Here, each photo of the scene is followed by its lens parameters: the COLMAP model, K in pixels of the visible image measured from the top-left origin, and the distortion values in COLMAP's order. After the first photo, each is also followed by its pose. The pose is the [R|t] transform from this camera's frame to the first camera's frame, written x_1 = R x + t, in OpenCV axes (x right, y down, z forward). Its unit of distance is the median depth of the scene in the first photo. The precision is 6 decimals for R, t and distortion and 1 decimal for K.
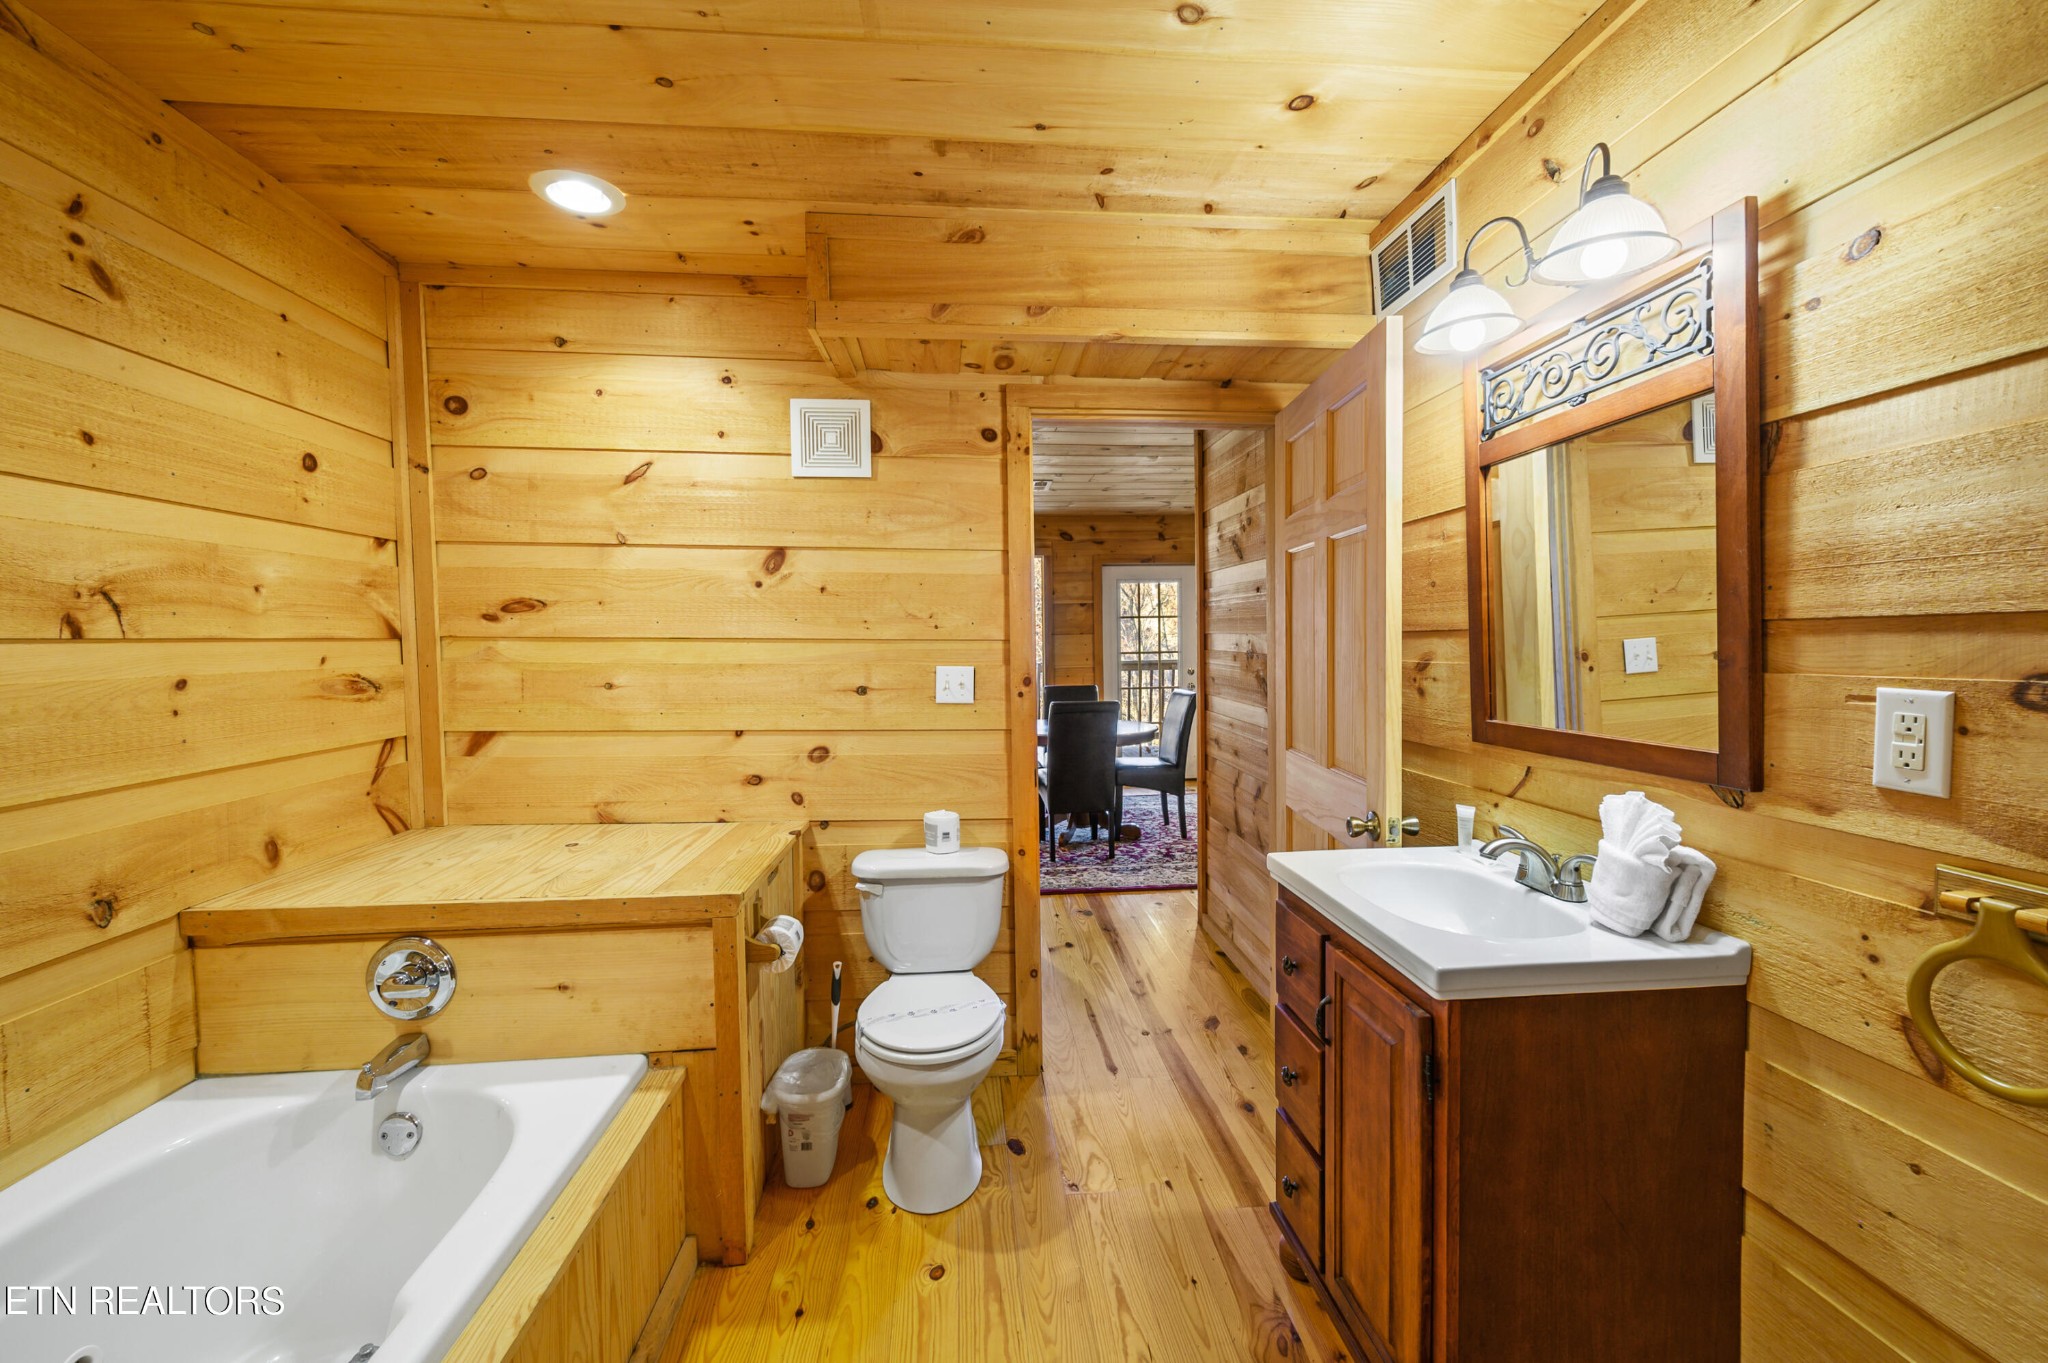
lens RADIAL K [[813.5, 0, 1024.0], [0, 813.5, 681.5], [0, 0, 1]] dist [-0.003311, -0.000438]
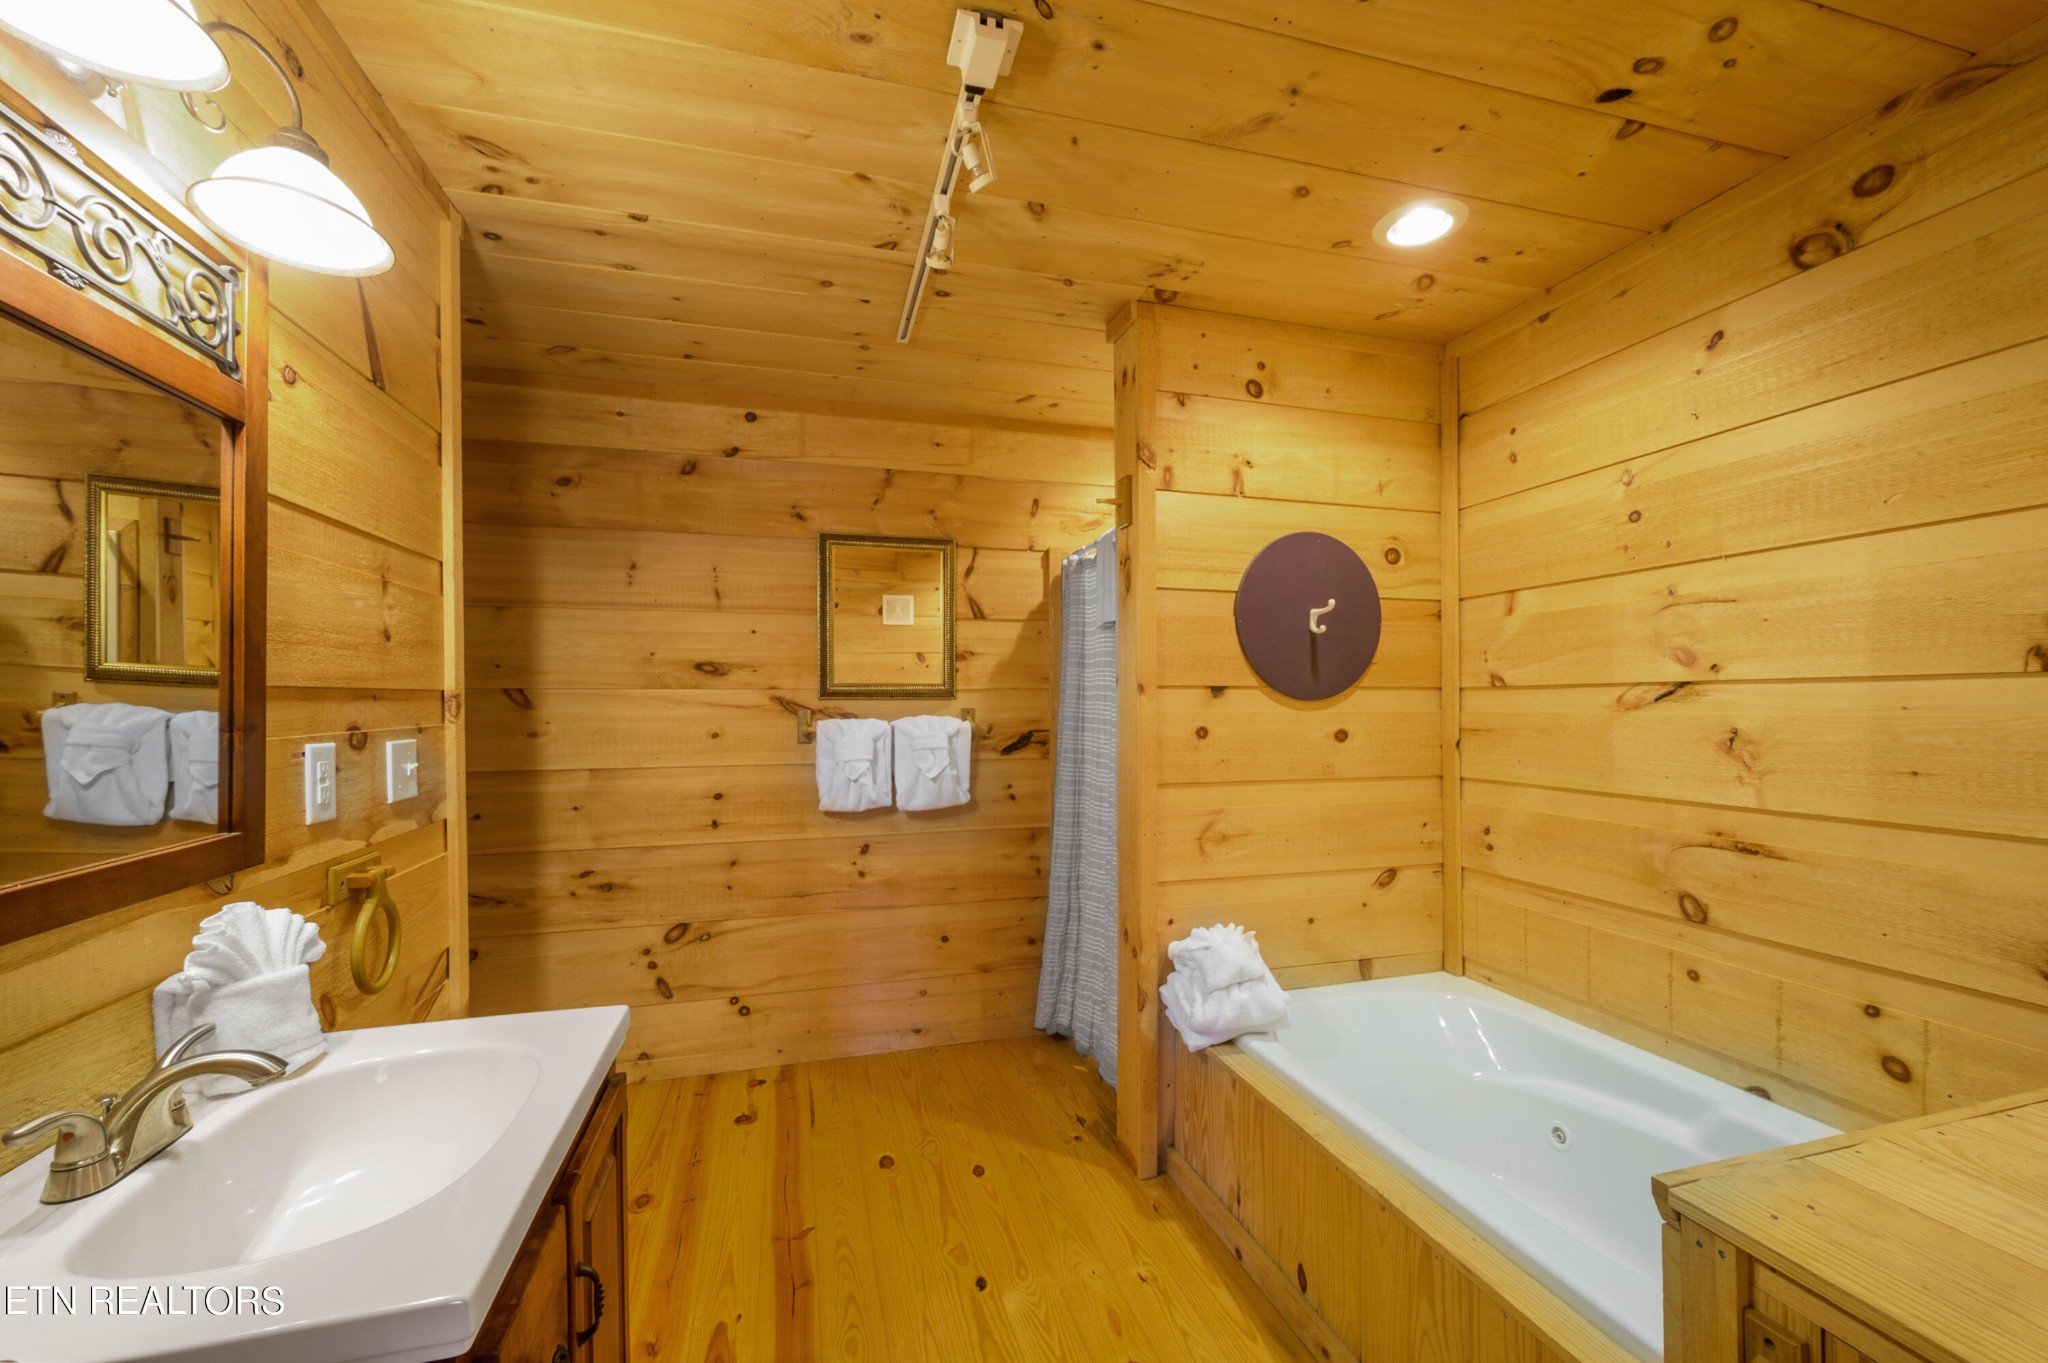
lens RADIAL K [[813.5, 0, 1024.0], [0, 813.5, 681.5], [0, 0, 1]] dist [-0.003311, -0.000438]
pose [[-0.982269, 0.014816, -0.186890, 0.183190], [0.010261, 0.999627, 0.025318, -0.094174], [0.187195, 0.022951, -0.982055, 2.083600]]
